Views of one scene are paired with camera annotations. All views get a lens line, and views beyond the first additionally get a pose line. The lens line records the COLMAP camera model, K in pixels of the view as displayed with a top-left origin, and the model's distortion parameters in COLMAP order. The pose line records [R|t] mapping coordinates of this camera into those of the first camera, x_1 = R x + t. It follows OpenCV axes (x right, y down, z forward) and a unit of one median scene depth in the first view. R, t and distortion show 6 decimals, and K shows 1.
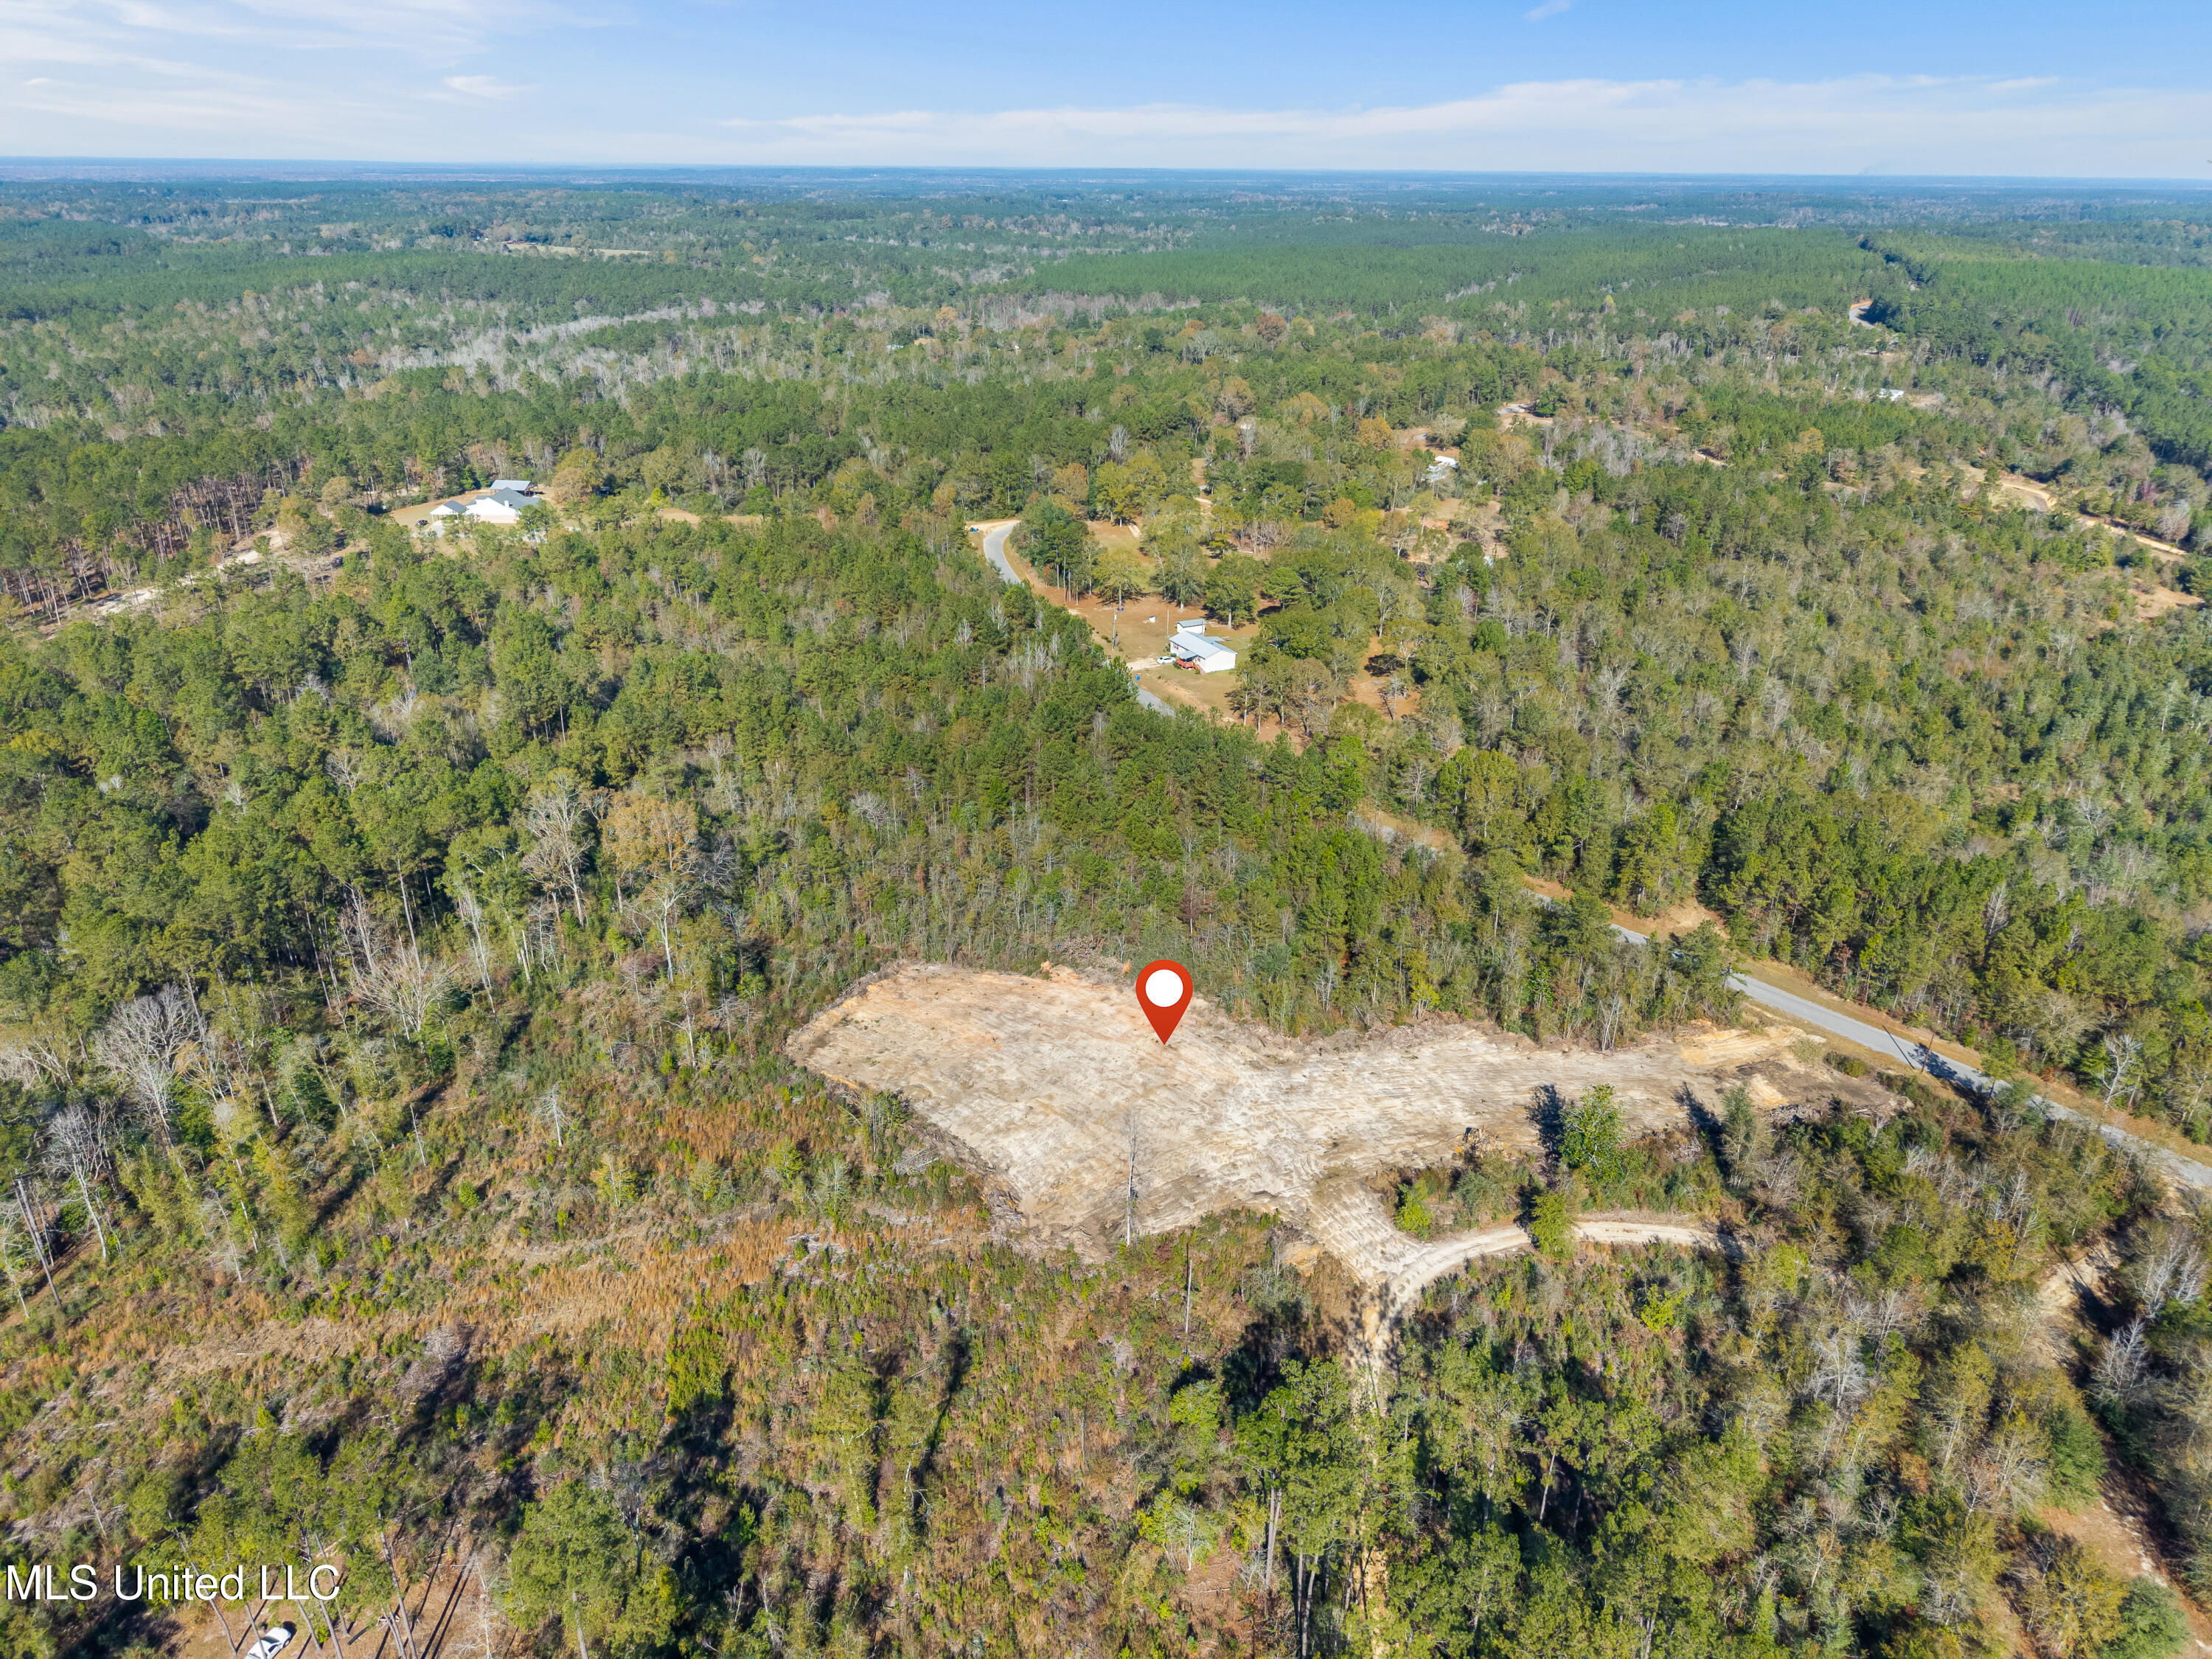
lens RADIAL K [[1573.4, 0, 1107.8], [0, 1573.4, 830.4], [0, 0, 1]] dist [0.012727, -0.005400]
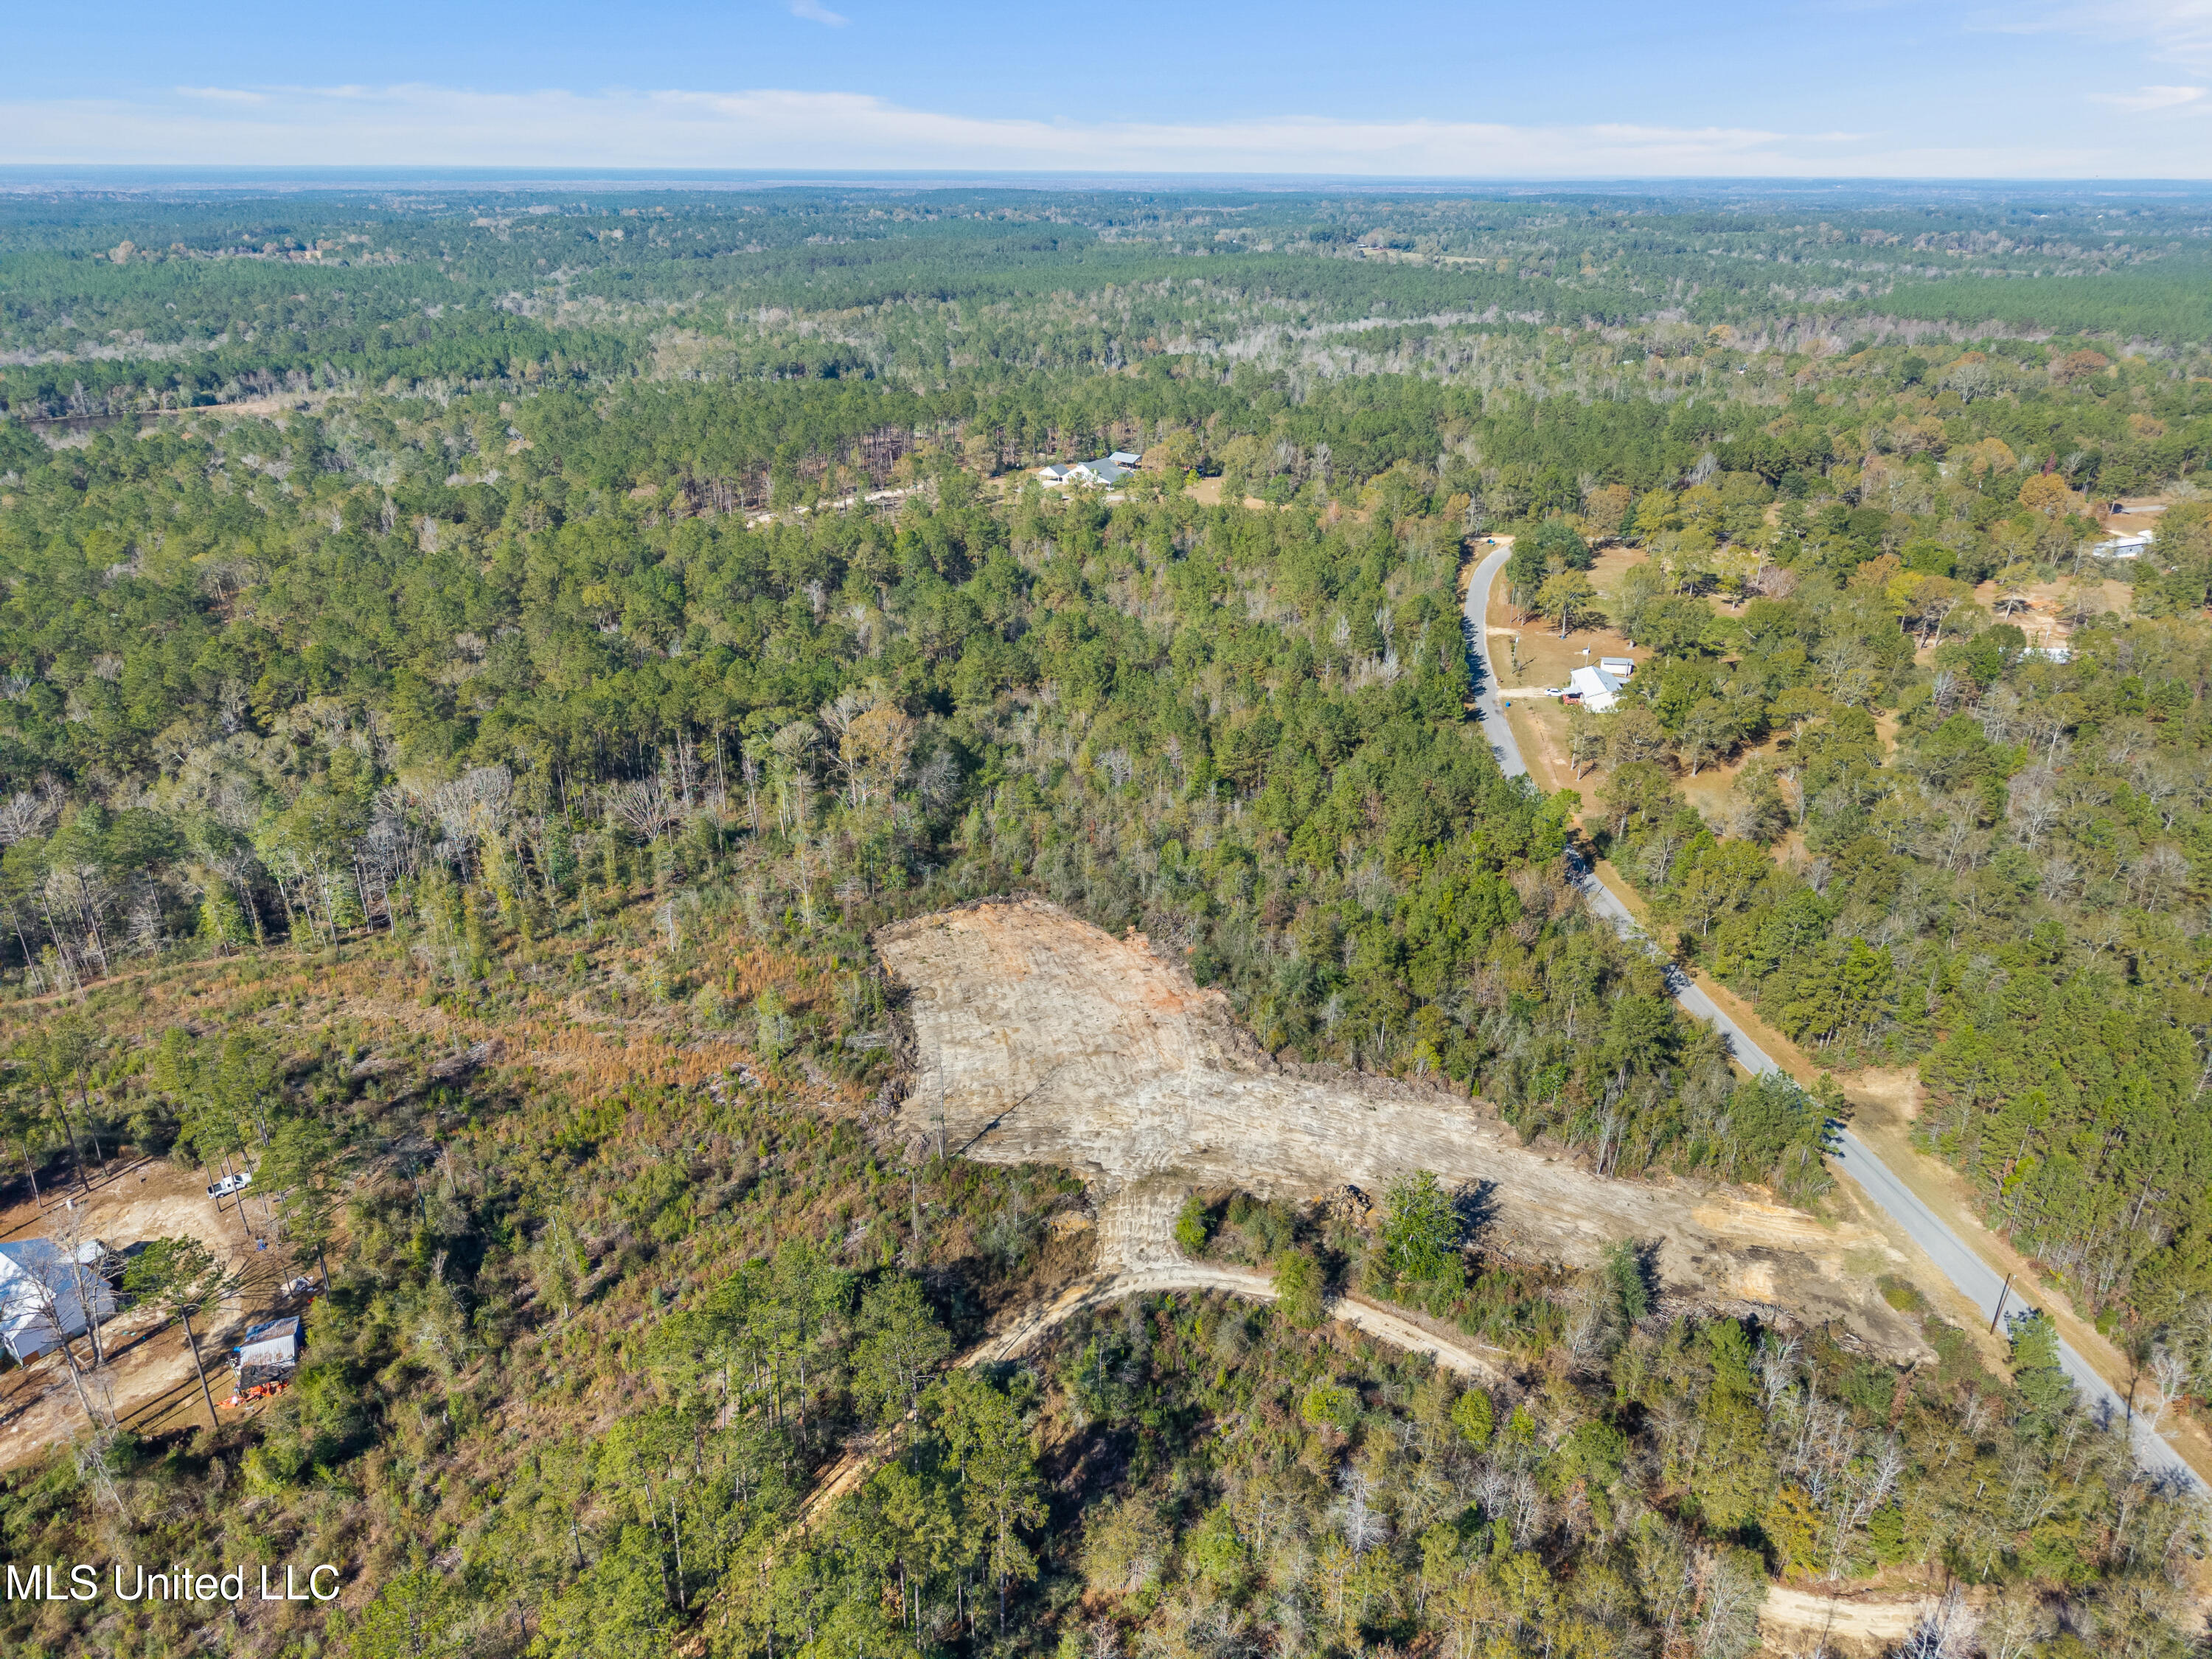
lens RADIAL K [[1573.4, 0, 1107.8], [0, 1573.4, 830.4], [0, 0, 1]] dist [0.012727, -0.005400]
pose [[0.824908, 0.217276, -0.521841, 0.493177], [-0.220804, 0.973688, 0.056370, -0.035105], [0.520358, 0.068725, 0.851178, 0.093426]]
